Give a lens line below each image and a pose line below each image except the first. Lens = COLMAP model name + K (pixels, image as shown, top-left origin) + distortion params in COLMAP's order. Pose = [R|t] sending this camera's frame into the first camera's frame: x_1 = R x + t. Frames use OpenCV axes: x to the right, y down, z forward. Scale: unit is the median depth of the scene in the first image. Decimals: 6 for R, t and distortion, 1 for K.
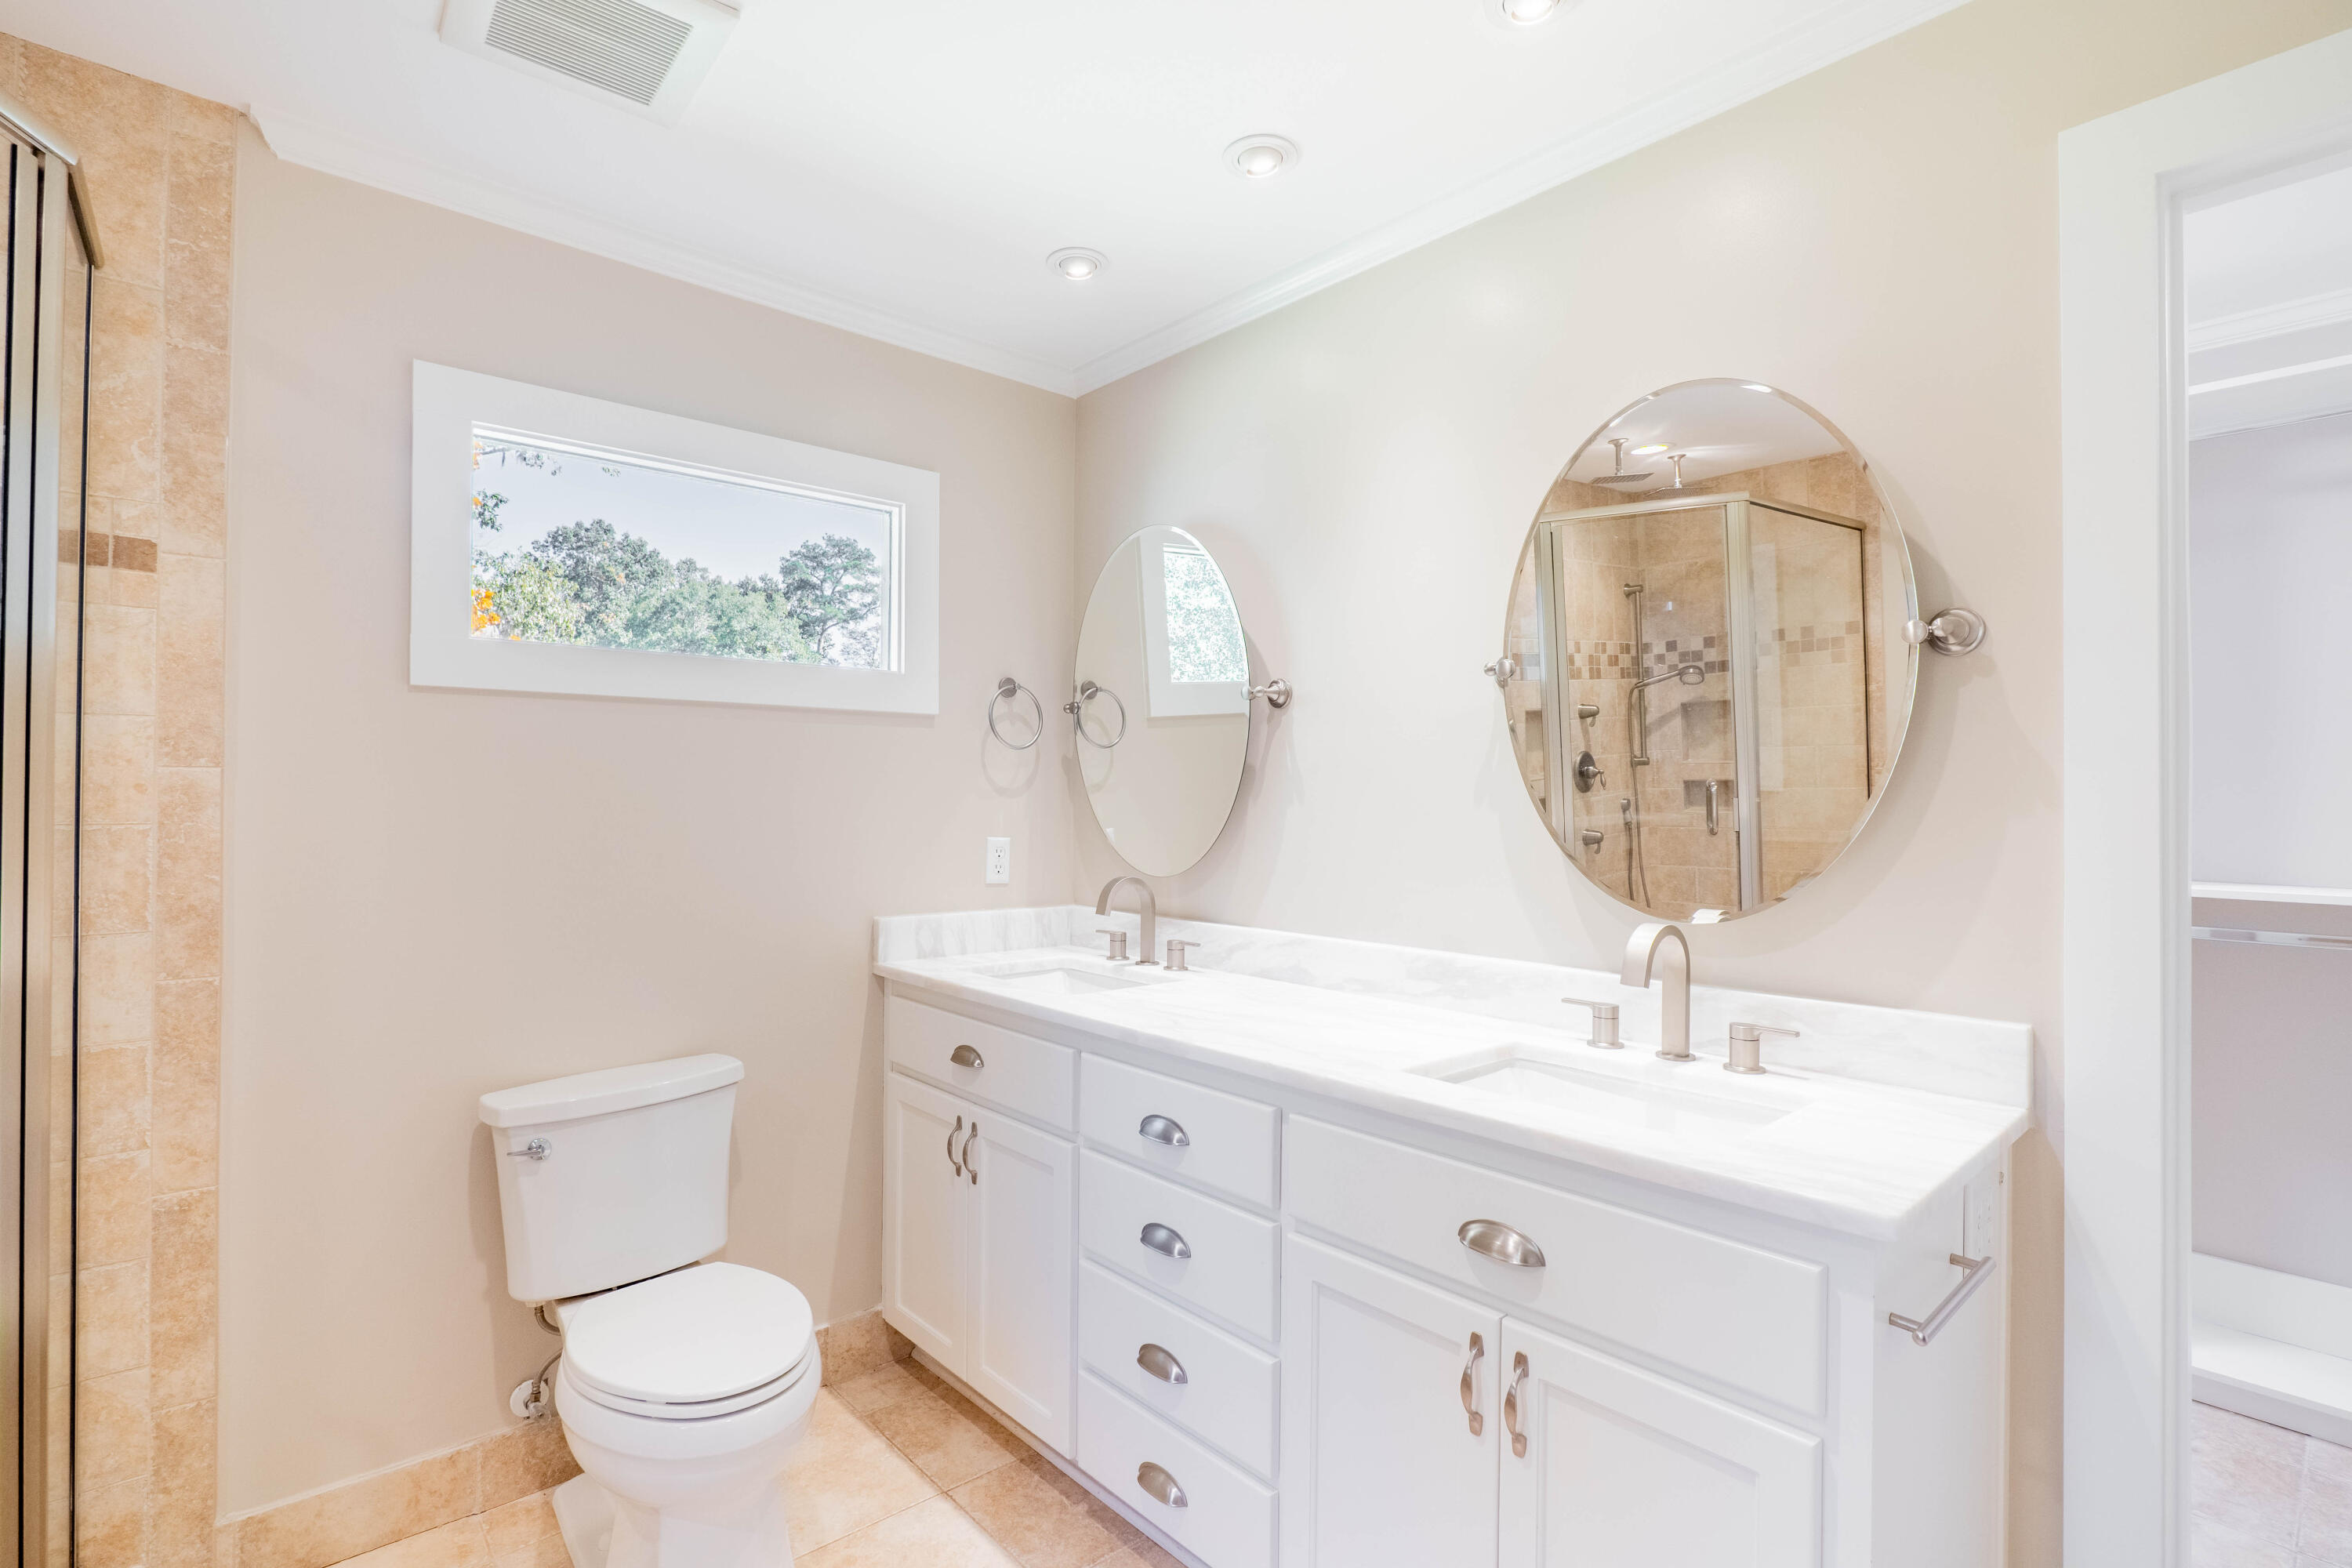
lens RADIAL K [[1119.9, 0, 1179.2], [0, 1119.9, 782.3], [0, 0, 1]] dist [-0.016579, 0.002822]
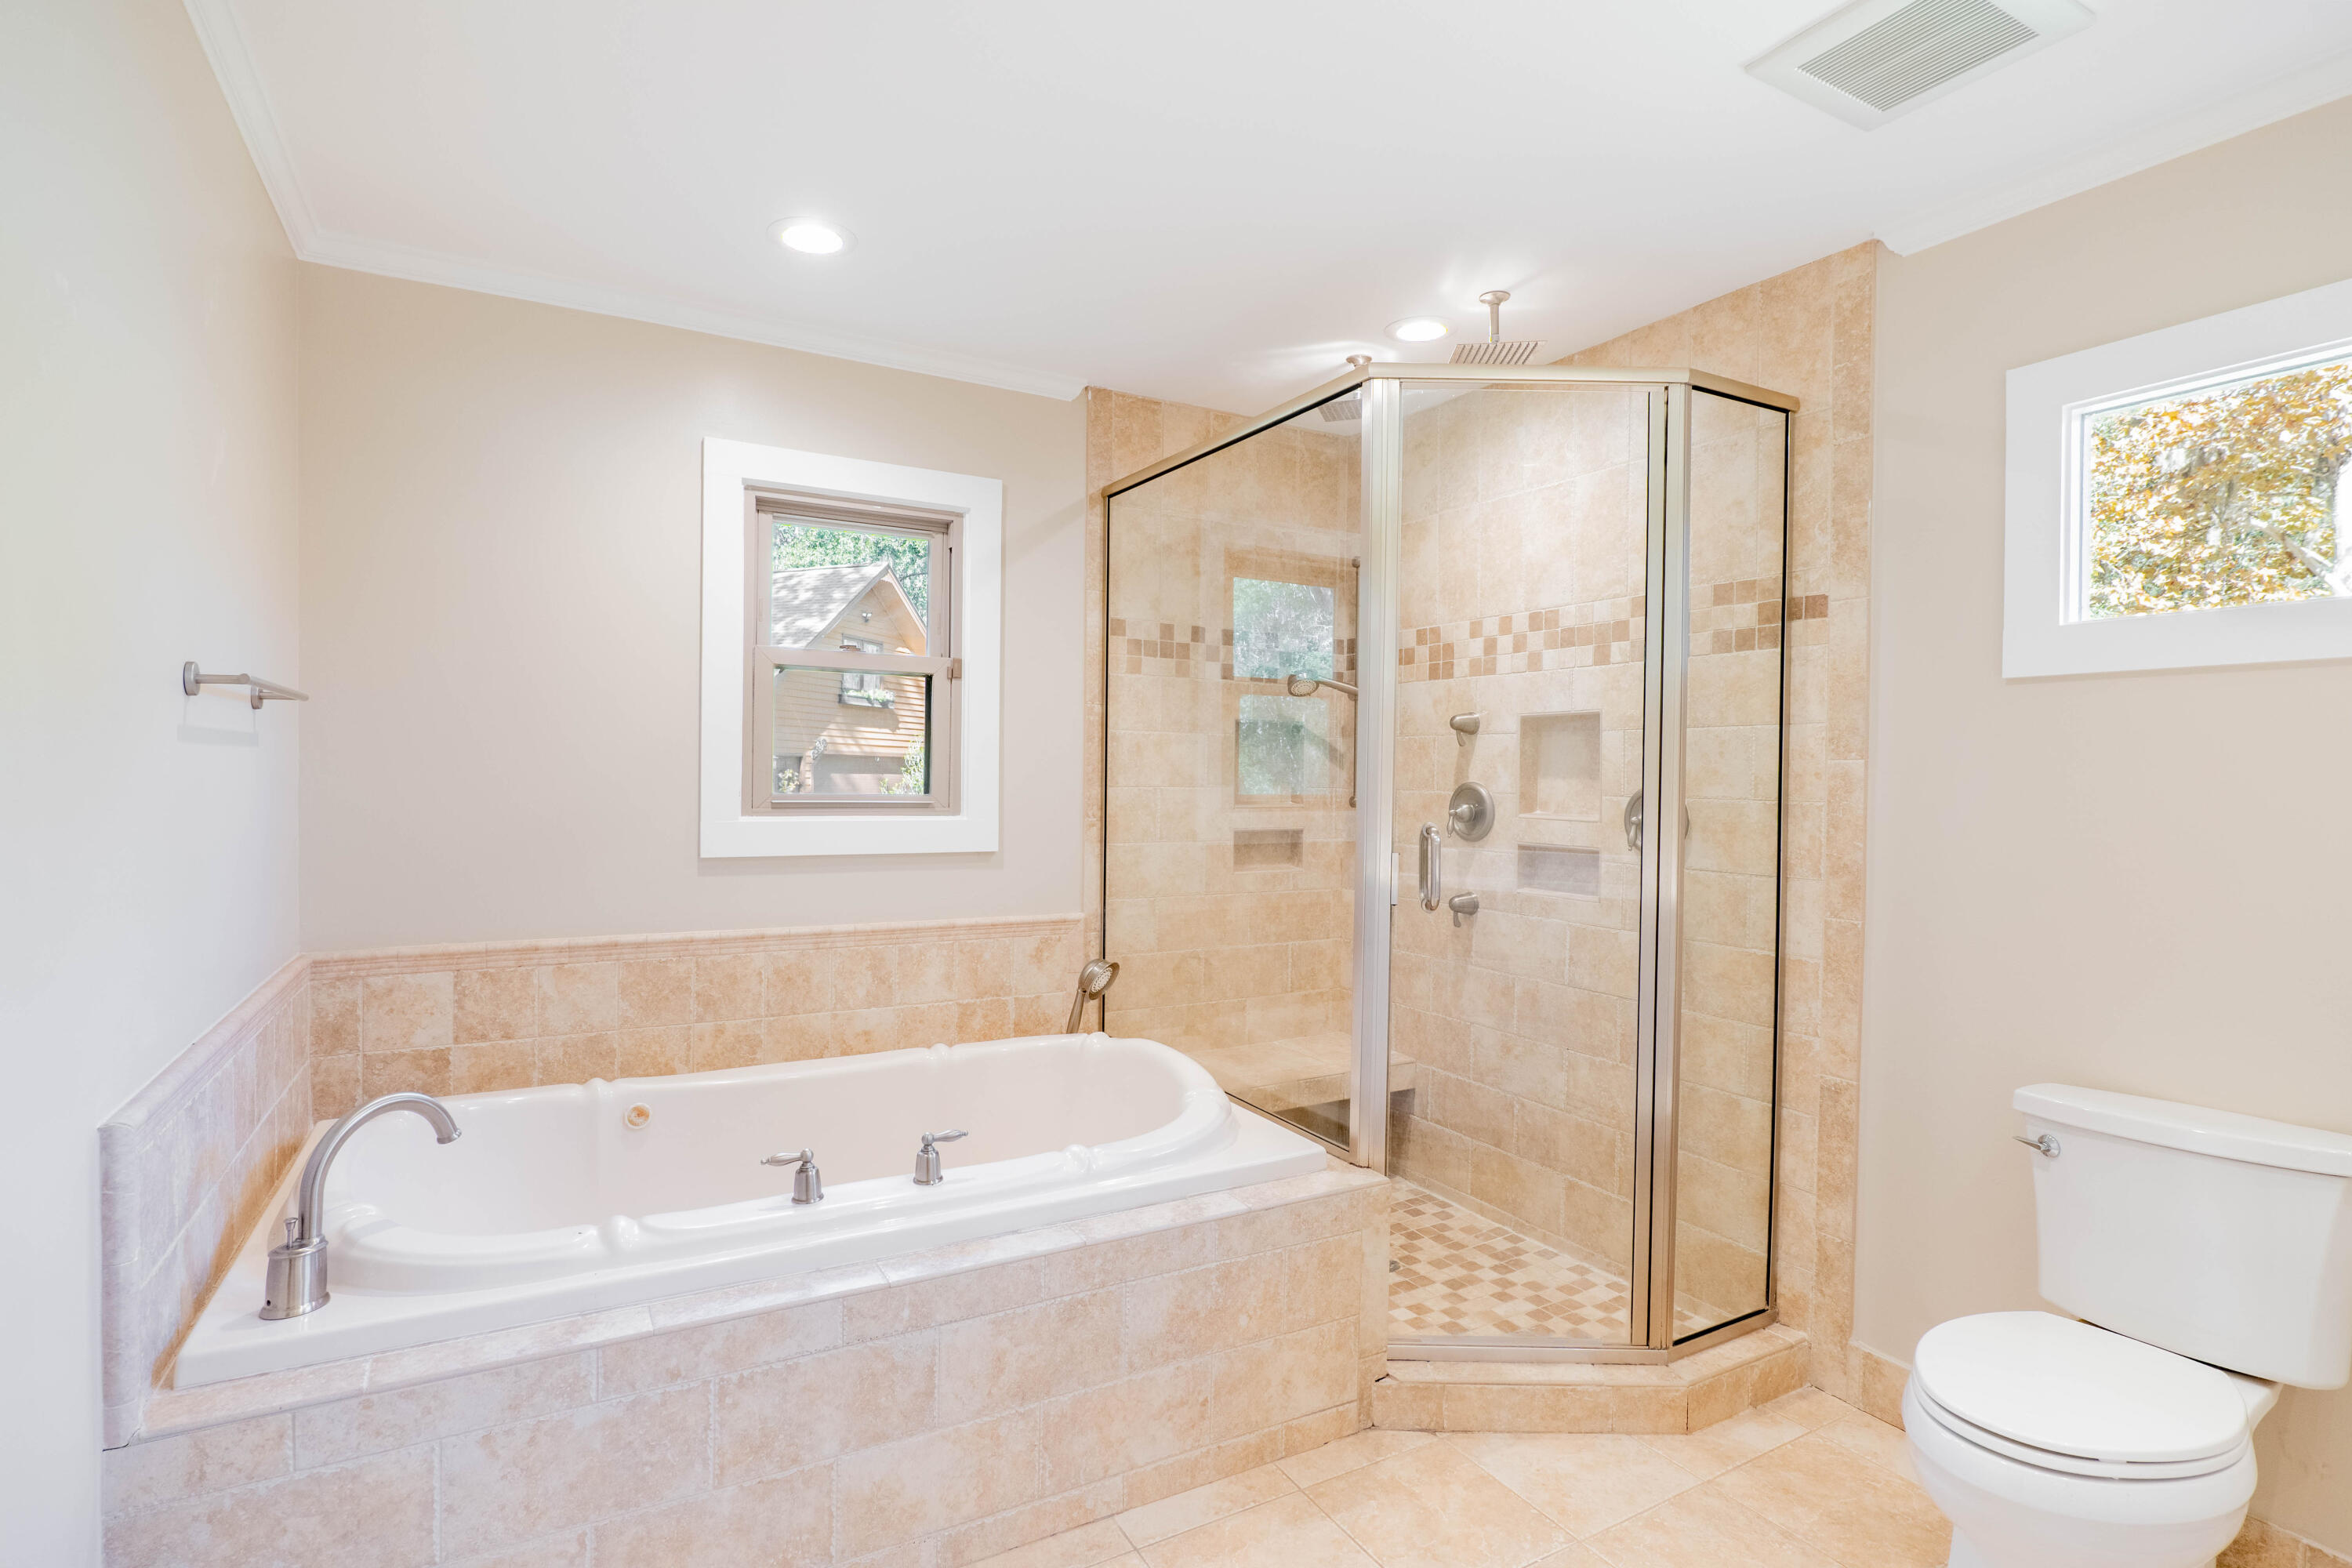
lens RADIAL K [[1151.0, 0, 1177.4], [0, 1151.0, 783.7], [0, 0, 1]] dist [-0.000542, 0.000136]
pose [[-0.211667, 0.000098, -0.977342, 0.624969], [-0.000022, 1.000000, 0.000105, 0.015067], [0.977342, 0.000044, -0.211667, 0.514920]]
